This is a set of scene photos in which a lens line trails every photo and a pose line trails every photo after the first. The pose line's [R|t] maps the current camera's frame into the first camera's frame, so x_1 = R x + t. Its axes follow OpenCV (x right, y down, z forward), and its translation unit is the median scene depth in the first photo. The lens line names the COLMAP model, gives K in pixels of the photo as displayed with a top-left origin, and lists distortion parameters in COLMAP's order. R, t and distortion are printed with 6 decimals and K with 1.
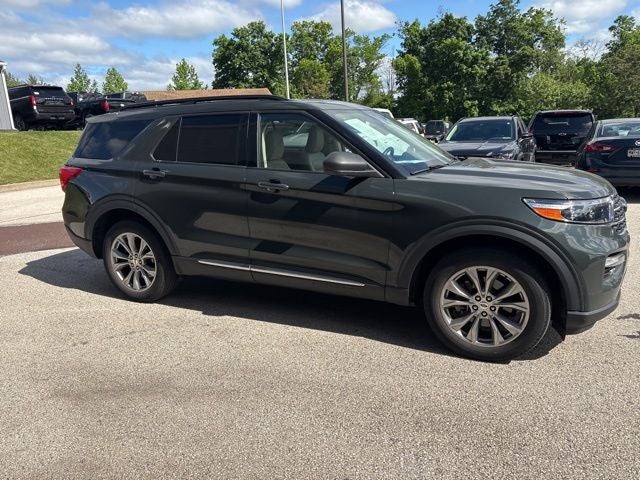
lens RADIAL K [[482.4, 0, 324.3], [0, 482.4, 255.6], [0, 0, 1]] dist [0.057659, -0.055297]
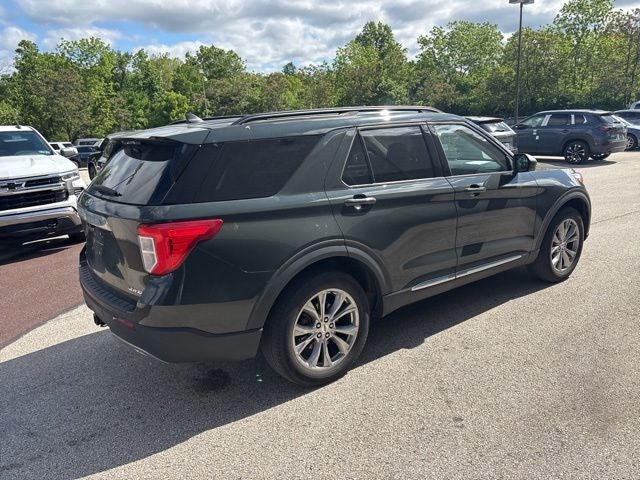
lens RADIAL K [[482.4, 0, 326.0], [0, 482.4, 244.9], [0, 0, 1]] dist [0.057659, -0.055297]
pose [[0.465294, -0.209172, 0.860086, -0.989792], [0.262162, 0.960647, 0.091802, -0.174066], [-0.845442, 0.182767, 0.501821, 0.617075]]
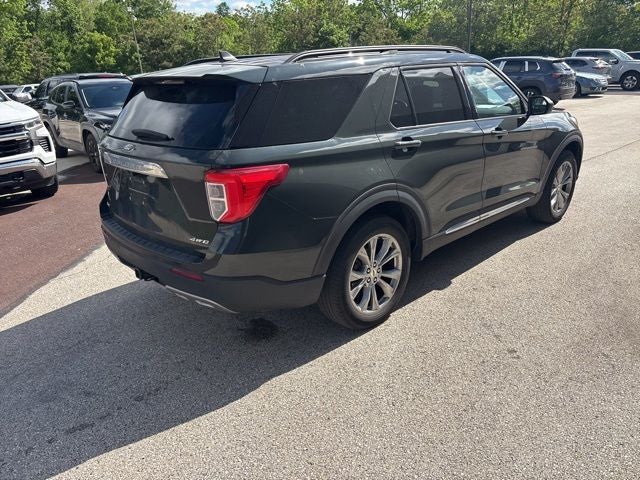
lens RADIAL K [[482.4, 0, 327.0], [0, 482.4, 245.3], [0, 0, 1]] dist [0.057659, -0.055297]
pose [[0.352504, -0.308766, 0.883405, -1.050464], [0.272490, 0.936961, 0.218753, -0.206245], [-0.895260, 0.163608, 0.414418, 0.759154]]
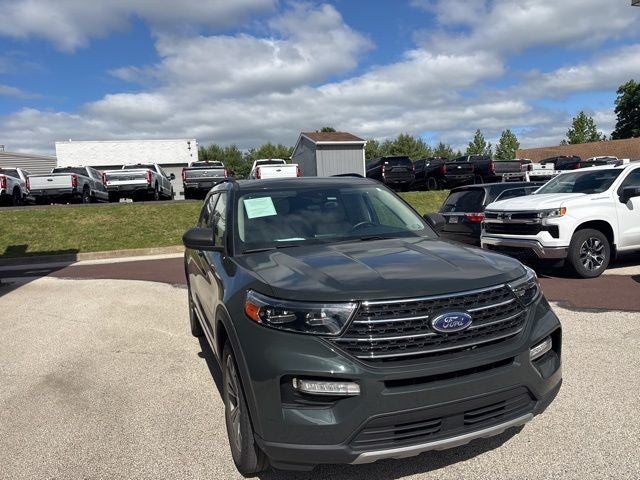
lens RADIAL K [[483.6, 0, 320.2], [0, 483.6, 238.3], [0, 0, 1]] dist [0.054785, -0.053900]
pose [[0.700648, 0.055240, -0.711365, 0.780918], [-0.157019, 0.984494, -0.078205, -0.111218], [0.696015, 0.166492, 0.698458, 0.304538]]
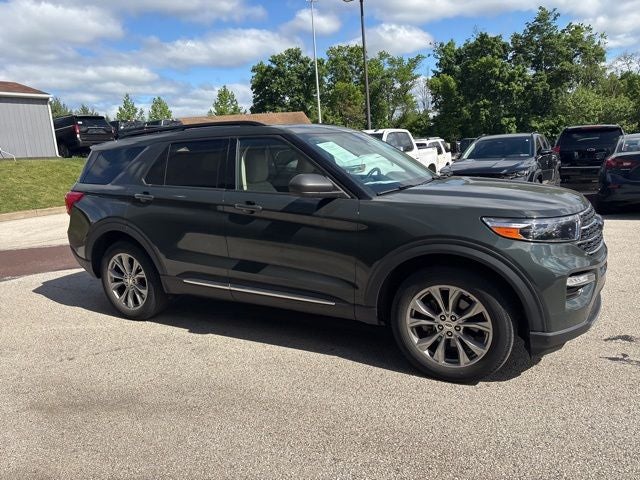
lens RADIAL K [[483.6, 0, 324.4], [0, 483.6, 249.8], [0, 0, 1]] dist [0.054785, -0.053900]
pose [[0.996794, -0.005415, -0.079827, 0.112327], [0.001278, 0.998657, -0.051792, 0.000517], [0.080000, 0.051524, 0.995462, -0.010627]]
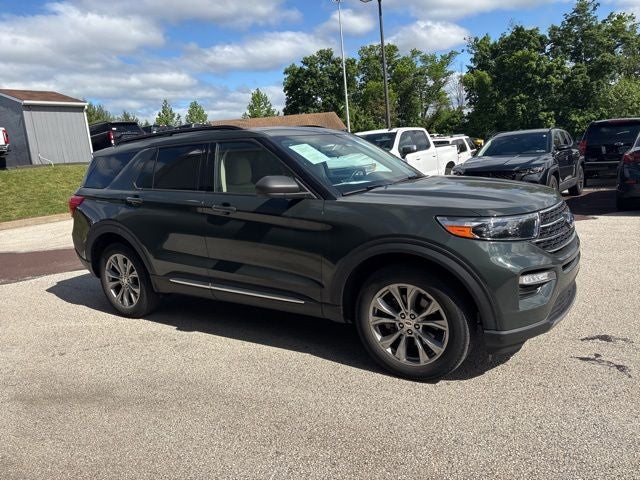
lens RADIAL K [[483.6, 0, 324.5], [0, 483.6, 245.3], [0, 0, 1]] dist [0.054785, -0.053900]
pose [[0.988060, -0.013051, -0.153513, 0.225431], [0.003854, 0.998187, -0.060062, 0.001571], [0.154019, 0.058753, 0.986320, -0.015458]]
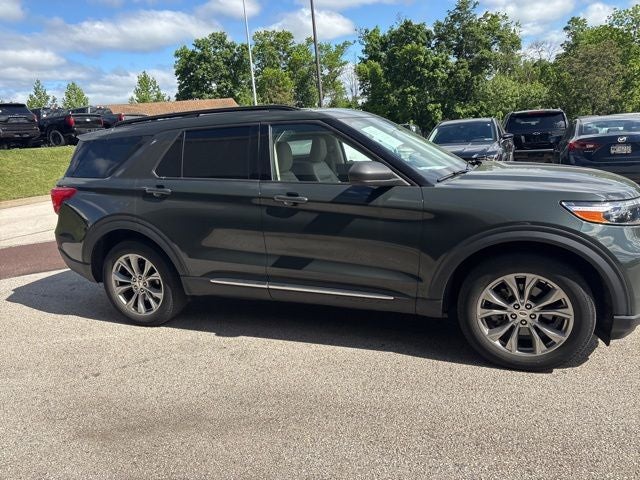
lens RADIAL K [[483.6, 0, 316.0], [0, 483.6, 253.3], [0, 0, 1]] dist [0.054785, -0.053900]
pose [[0.997829, -0.047175, 0.045955, -0.086880], [0.048037, 0.998686, -0.017842, -0.013862], [-0.045053, 0.020011, 0.998784, 0.035035]]
